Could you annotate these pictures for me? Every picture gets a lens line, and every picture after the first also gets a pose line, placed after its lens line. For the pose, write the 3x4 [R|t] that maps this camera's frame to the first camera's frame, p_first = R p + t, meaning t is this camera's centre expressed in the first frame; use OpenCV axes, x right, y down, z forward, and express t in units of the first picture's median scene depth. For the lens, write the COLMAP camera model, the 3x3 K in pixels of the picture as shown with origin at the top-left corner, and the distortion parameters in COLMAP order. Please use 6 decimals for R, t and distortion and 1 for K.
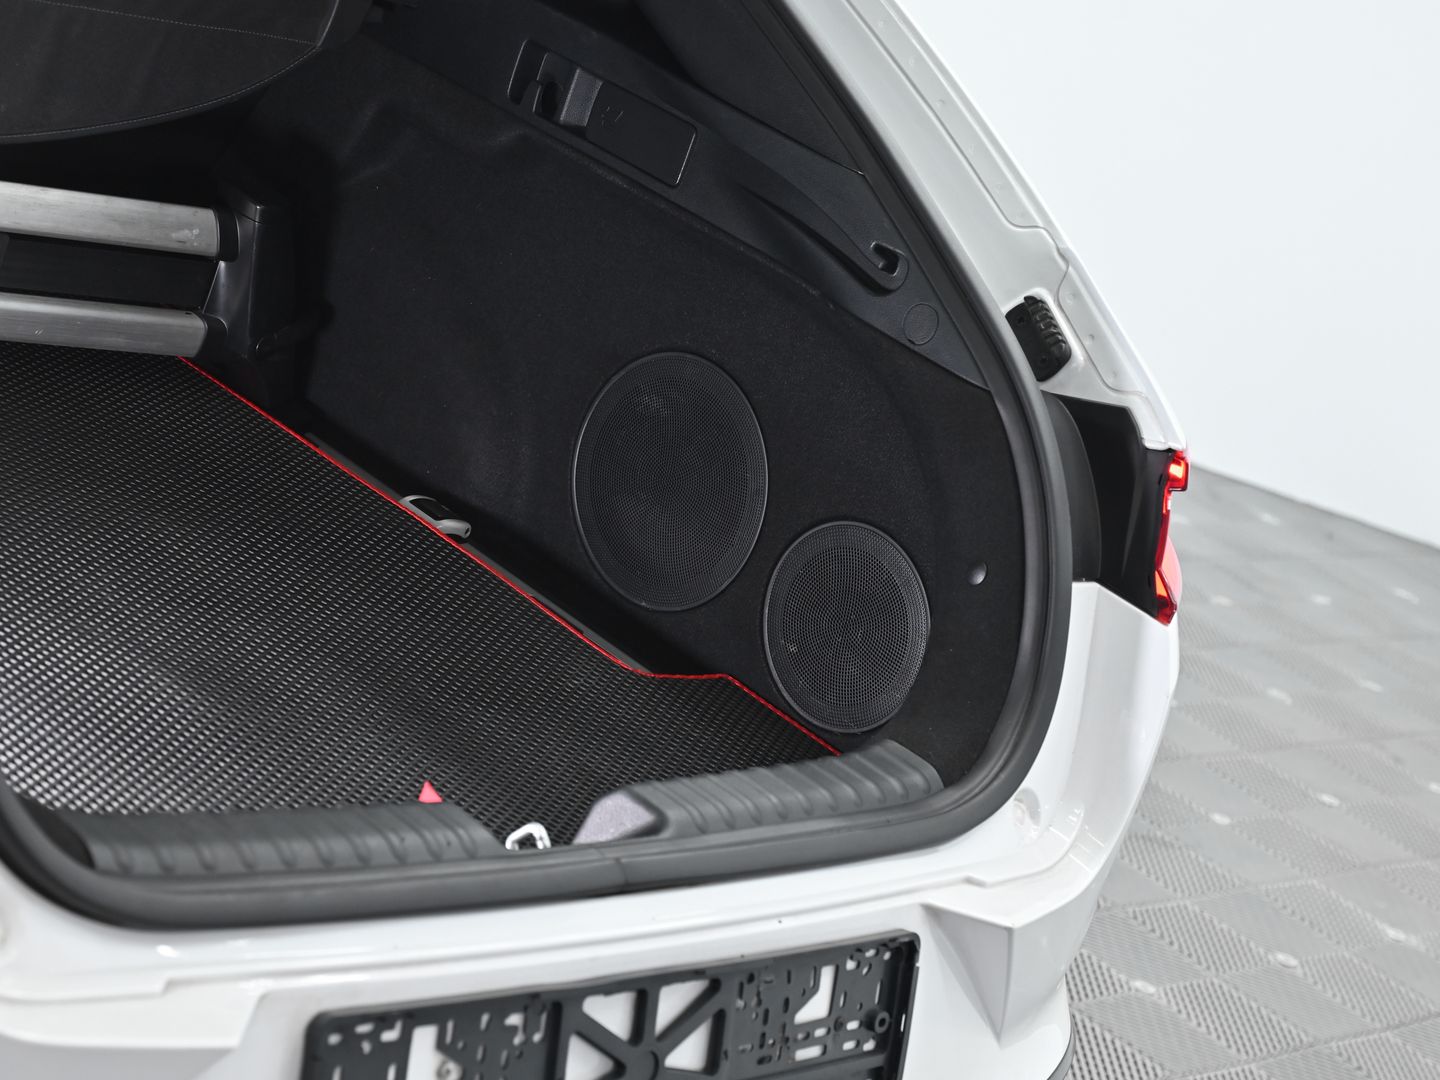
lens RADIAL K [[3241.3, 0, 719.9], [0, 3241.3, 539.4], [0, 0, 1]] dist [-0.136367, 0.000000]
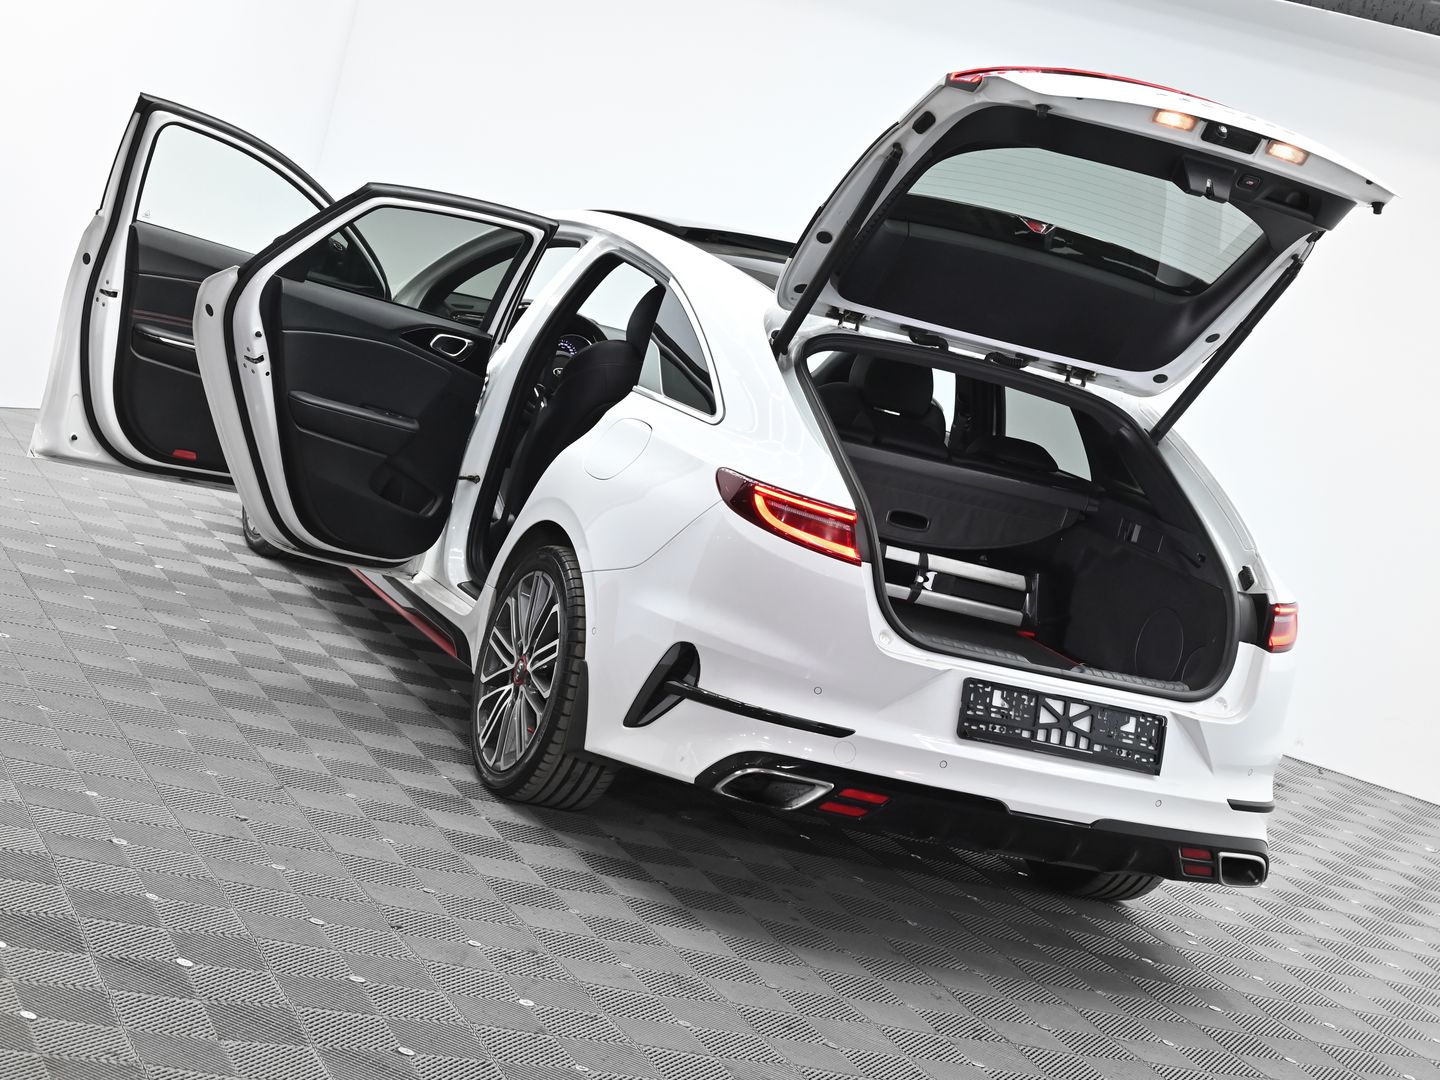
lens RADIAL K [[2265.5, 0, 720.2], [0, 2265.5, 539.8], [0, 0, 1]] dist [-0.025308, 0.000000]
pose [[0.908008, -0.048244, -0.416166, 0.582334], [-0.071828, 0.960713, -0.268088, 0.562564], [0.412750, 0.273319, 0.868869, -1.233465]]
